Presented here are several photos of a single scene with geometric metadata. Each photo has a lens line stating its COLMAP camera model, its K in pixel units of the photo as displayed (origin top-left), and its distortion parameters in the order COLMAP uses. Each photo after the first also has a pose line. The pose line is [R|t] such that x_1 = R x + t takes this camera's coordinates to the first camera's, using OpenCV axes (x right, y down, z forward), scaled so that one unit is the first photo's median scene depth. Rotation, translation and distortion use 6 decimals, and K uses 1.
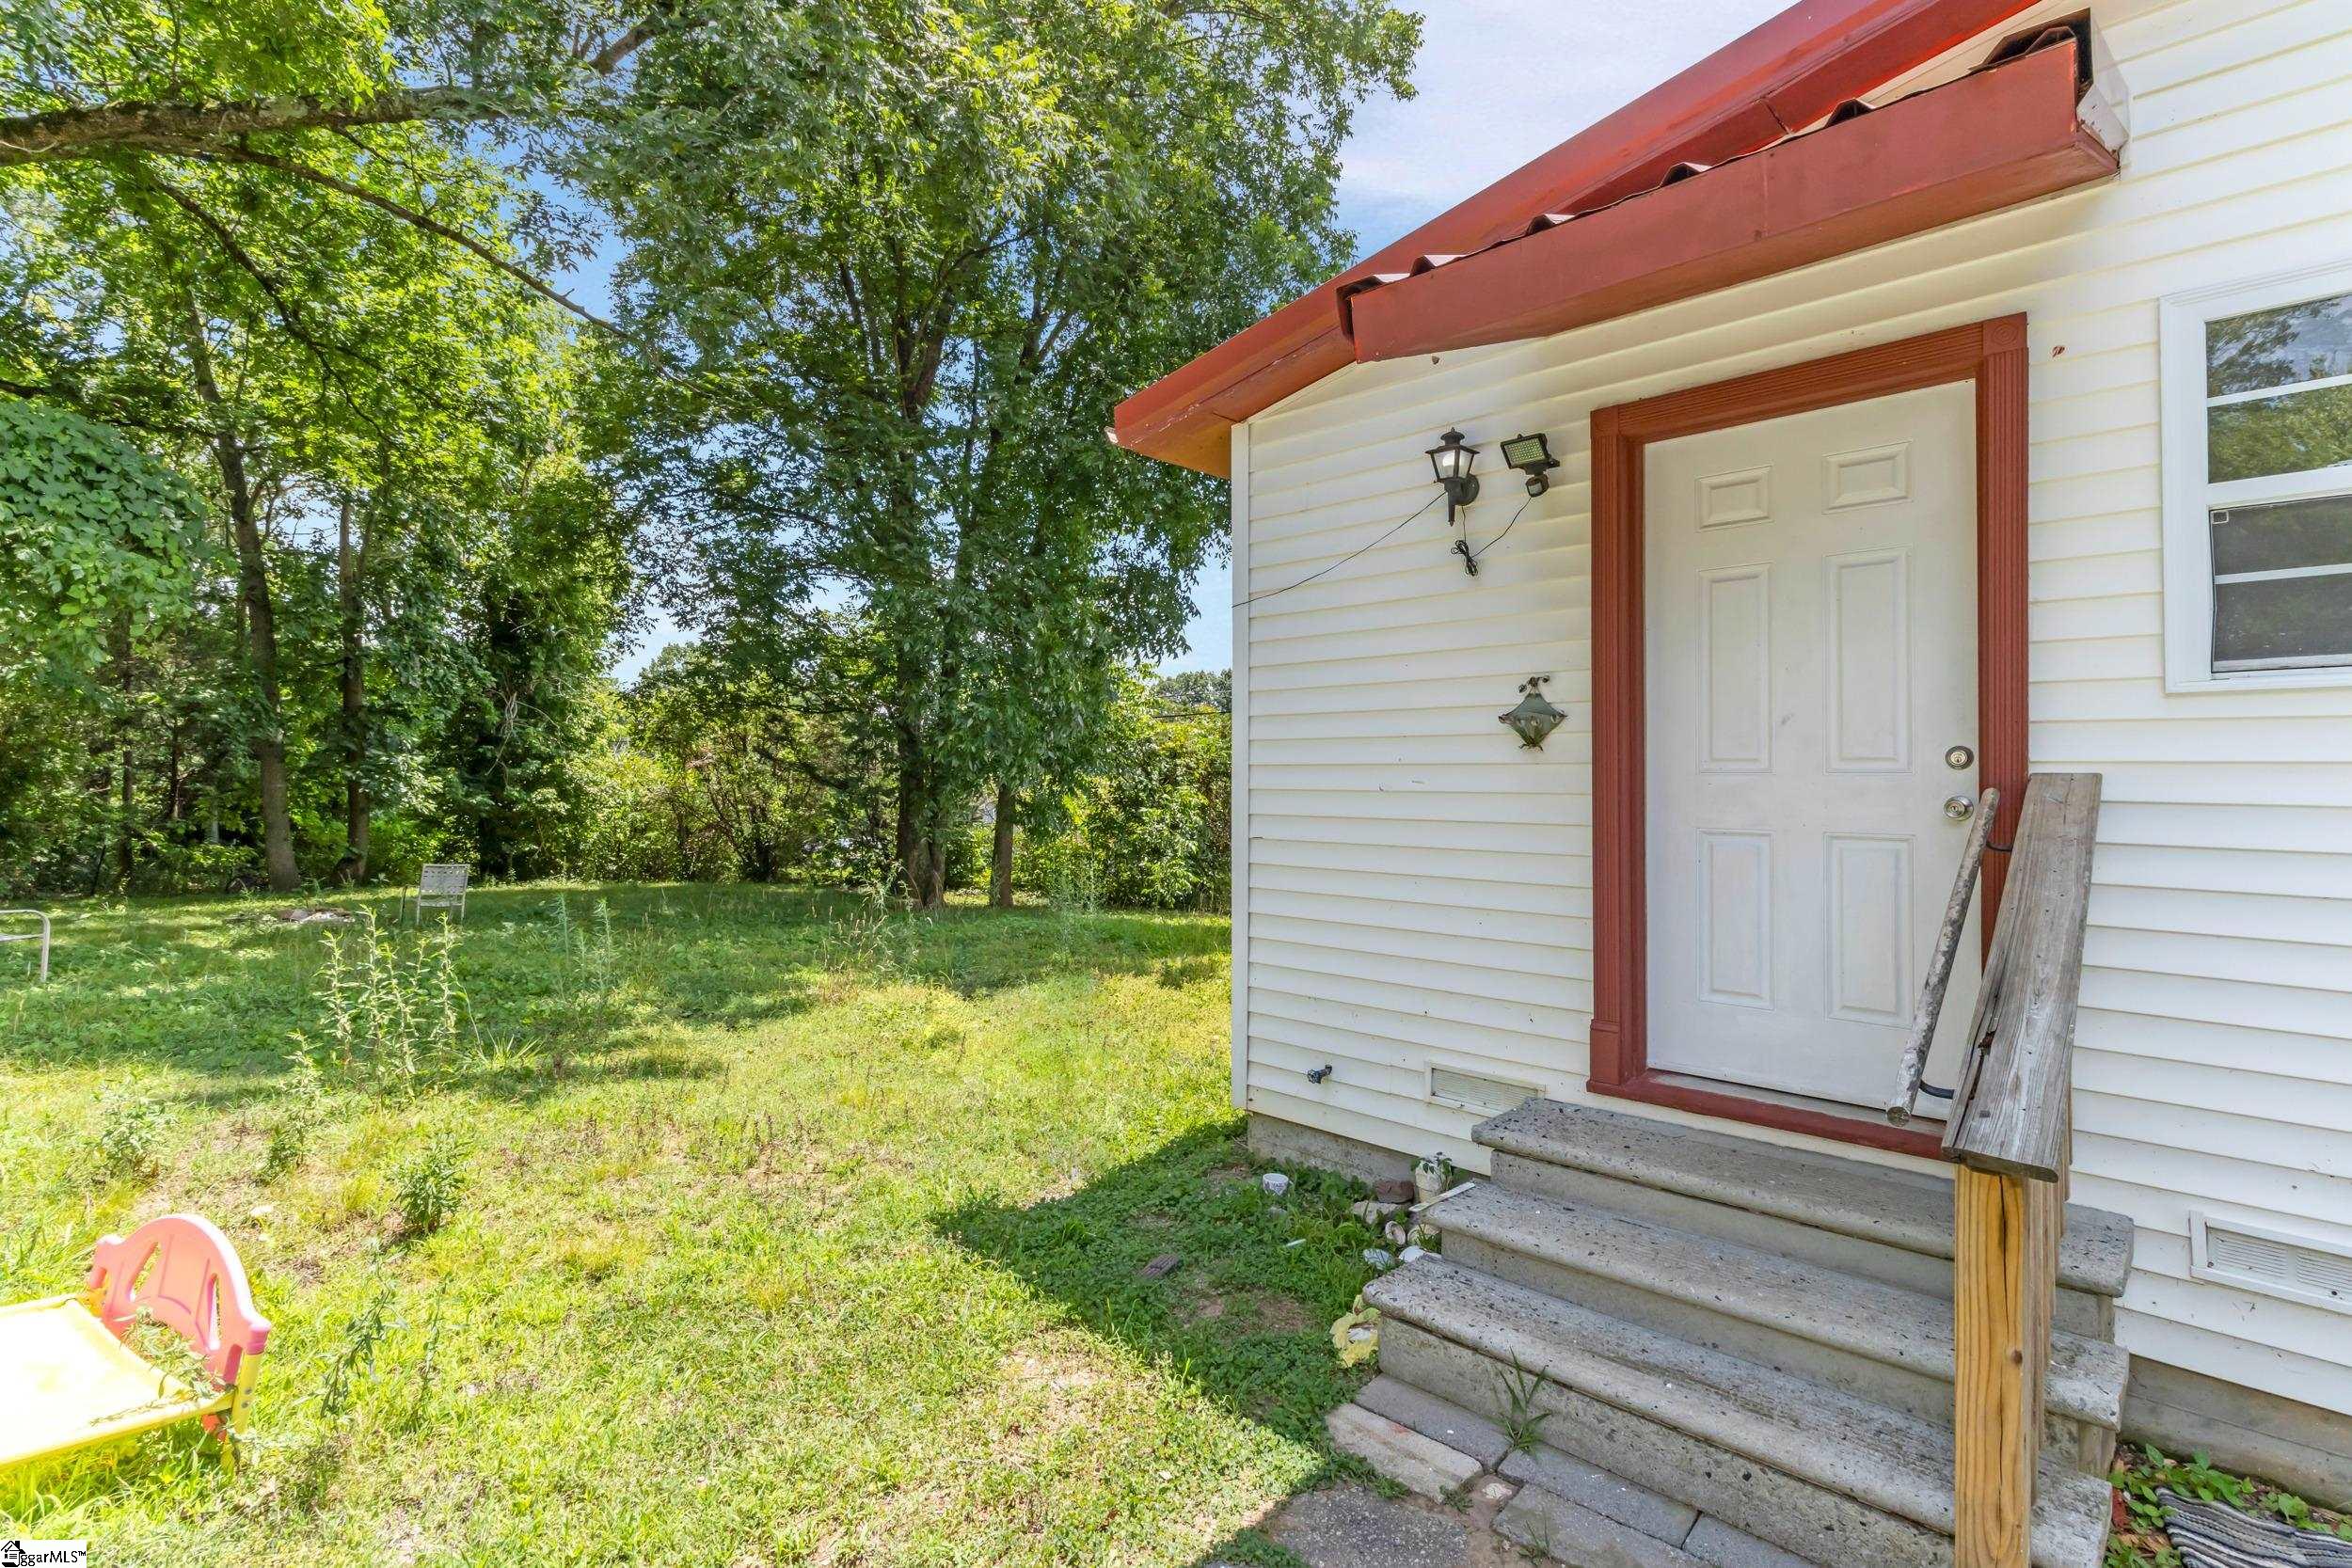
lens RADIAL K [[1153.8, 0, 1176.0], [0, 1153.8, 784.0], [0, 0, 1]] dist [-0.001554, -0.000515]
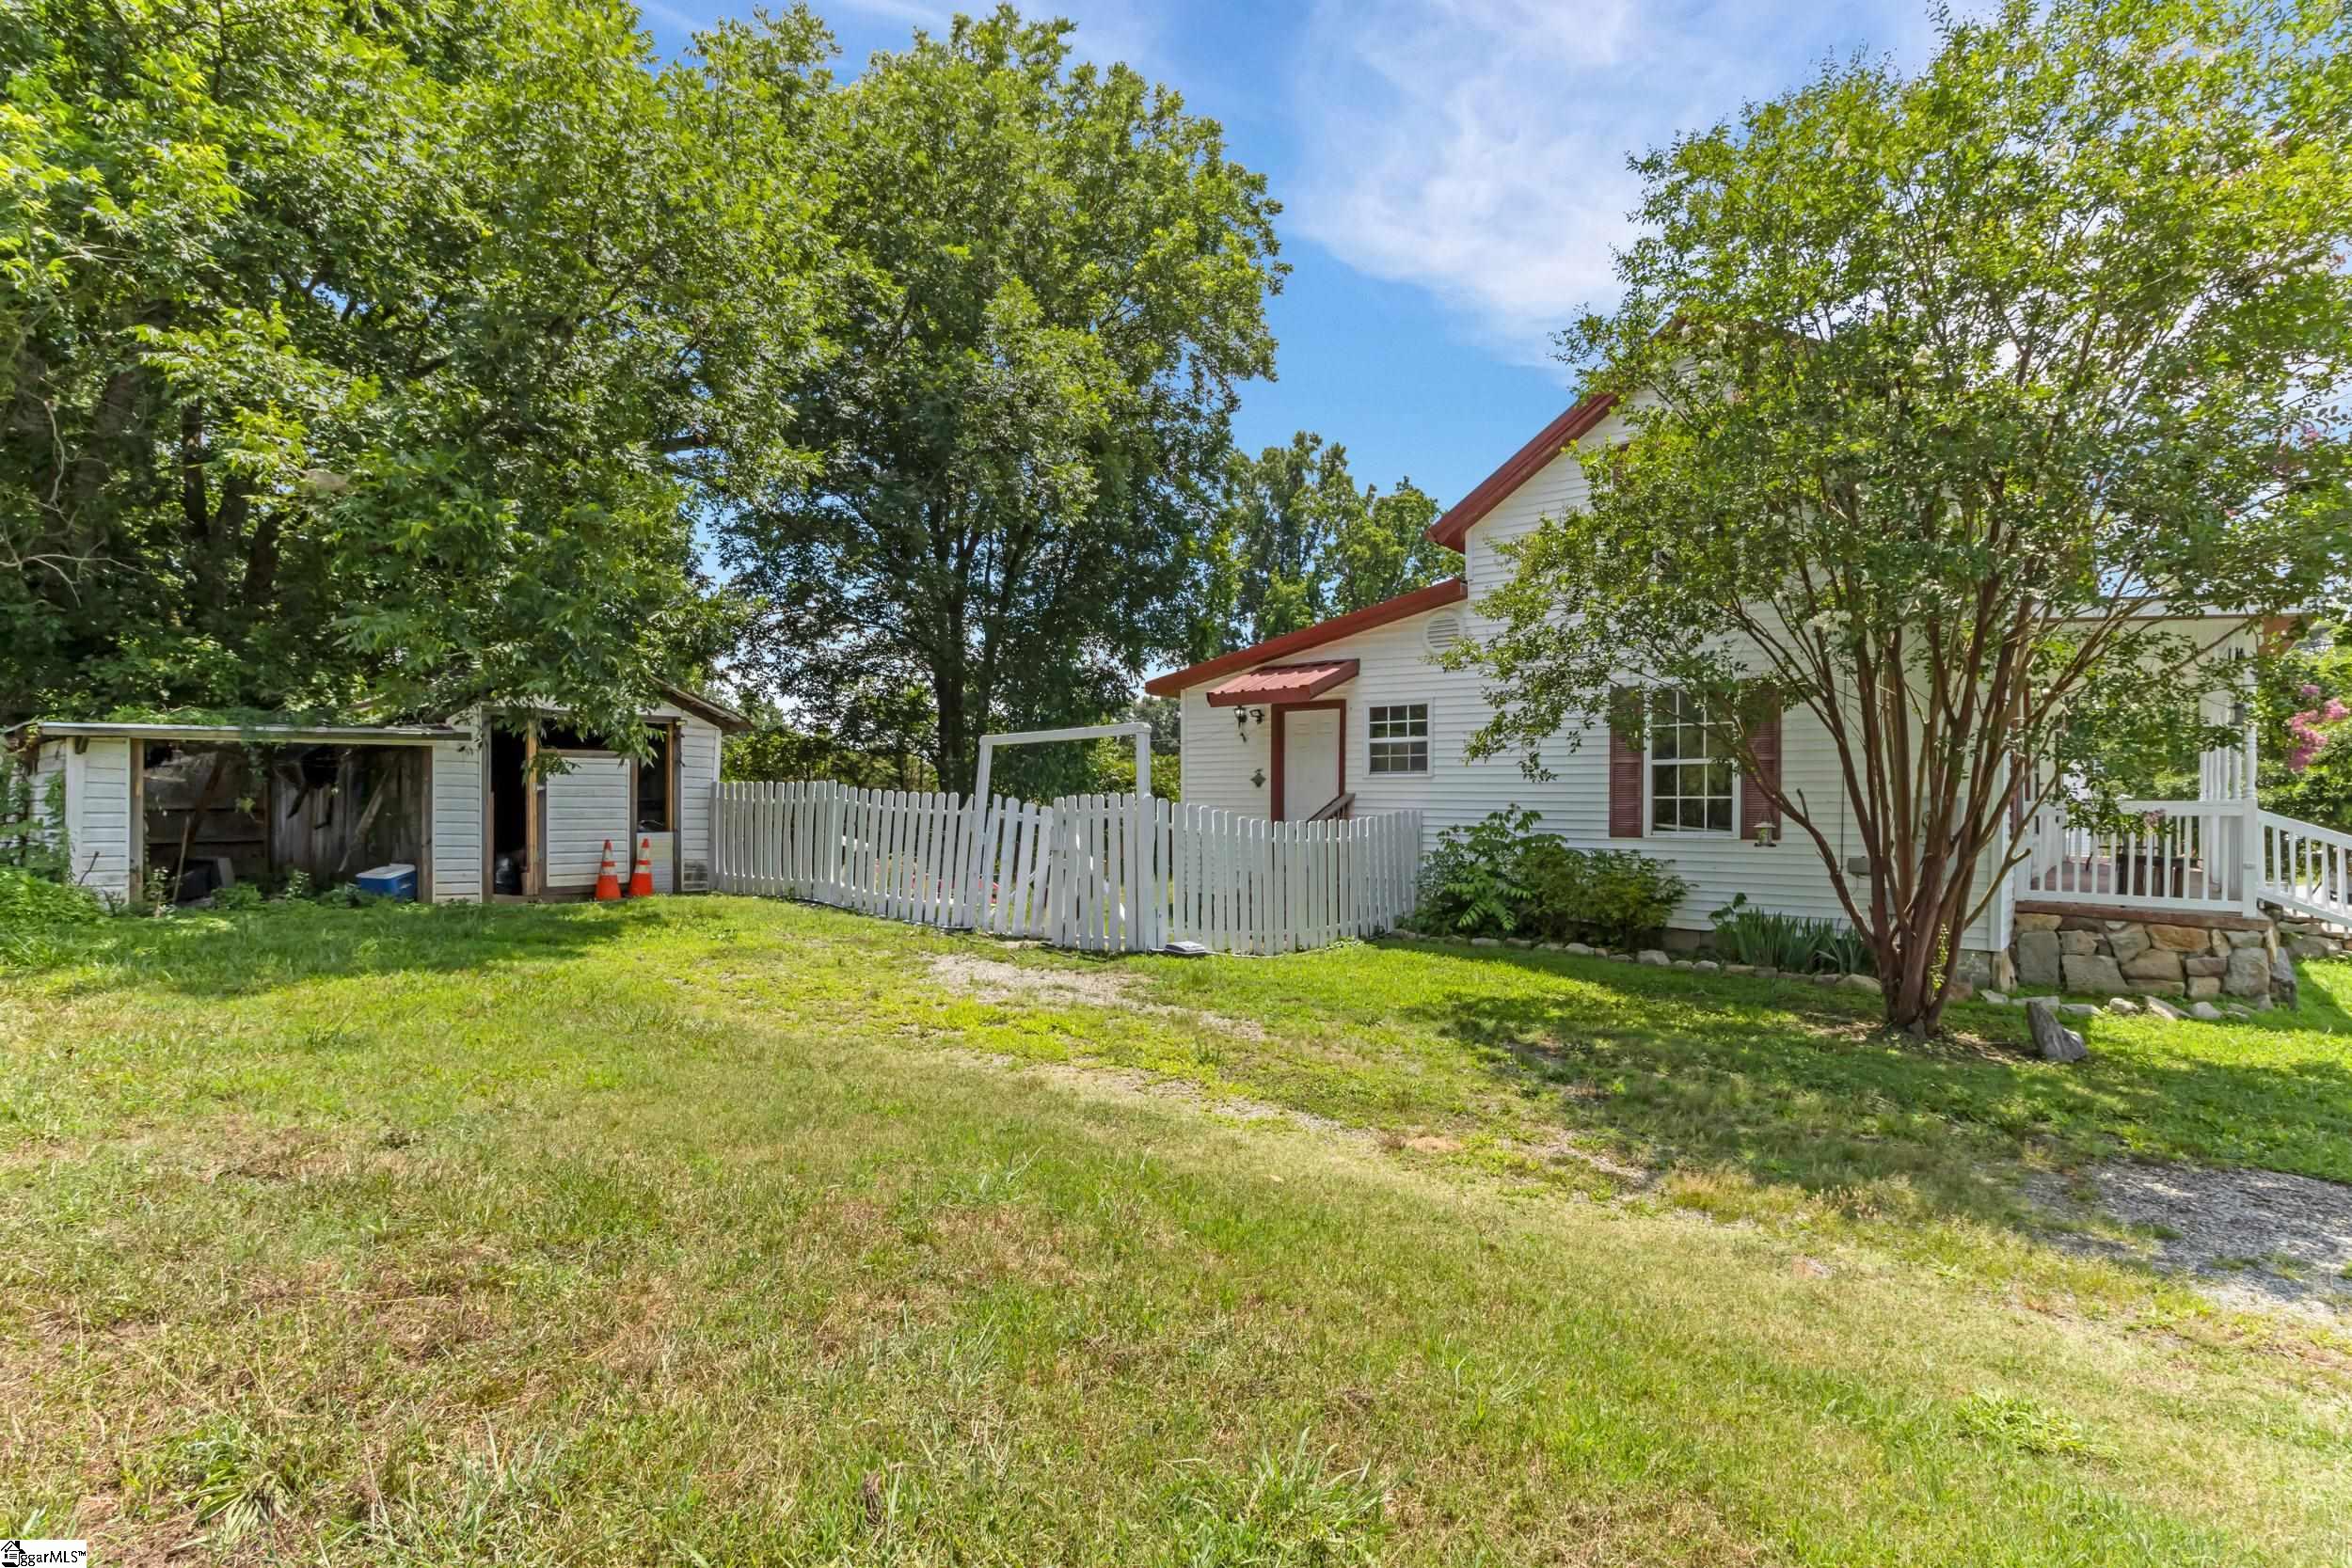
lens RADIAL K [[1153.8, 0, 1176.0], [0, 1153.8, 784.0], [0, 0, 1]] dist [-0.001554, -0.000515]
pose [[0.997094, 0.006512, 0.075904, -0.277448], [-0.004417, 0.999605, -0.027744, 0.070502], [-0.076054, 0.027328, 0.996729, -2.968484]]
